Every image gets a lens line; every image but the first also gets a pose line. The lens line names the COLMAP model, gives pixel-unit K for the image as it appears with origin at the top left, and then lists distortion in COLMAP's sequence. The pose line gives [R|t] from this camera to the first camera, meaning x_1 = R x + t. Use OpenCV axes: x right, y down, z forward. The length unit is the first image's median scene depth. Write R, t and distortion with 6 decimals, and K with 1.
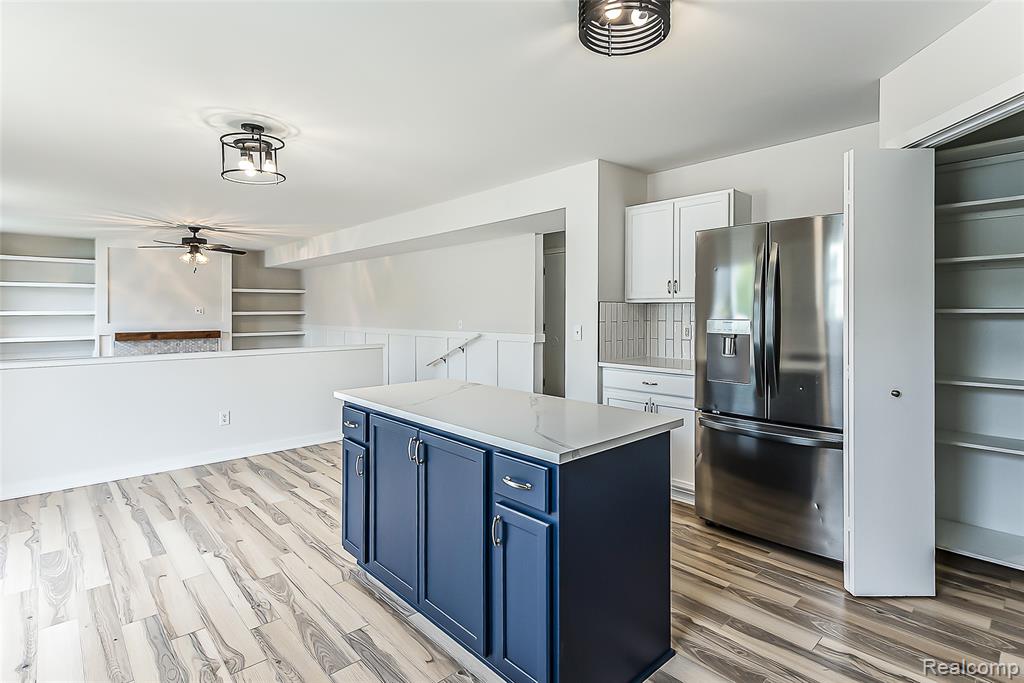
lens RADIAL K [[425.6, 0, 512.6], [0, 425.6, 320.3], [0, 0, 1]] dist [-0.002248, -0.000561]
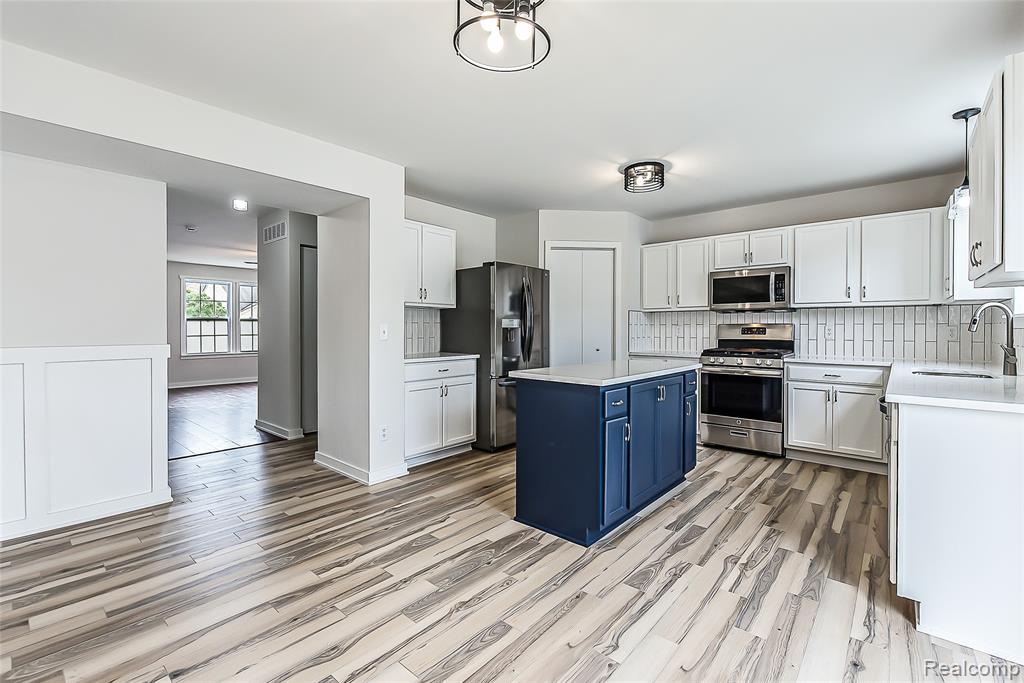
lens RADIAL K [[428.5, 0, 512.0], [0, 428.5, 341.5], [0, 0, 1]] dist [0.001026, 0.000893]
pose [[0.000119, -0.031836, 0.999493, -1.577651], [0.001270, 0.999492, 0.031836, 0.037688], [-0.999999, 0.001265, 0.000159, 1.334836]]
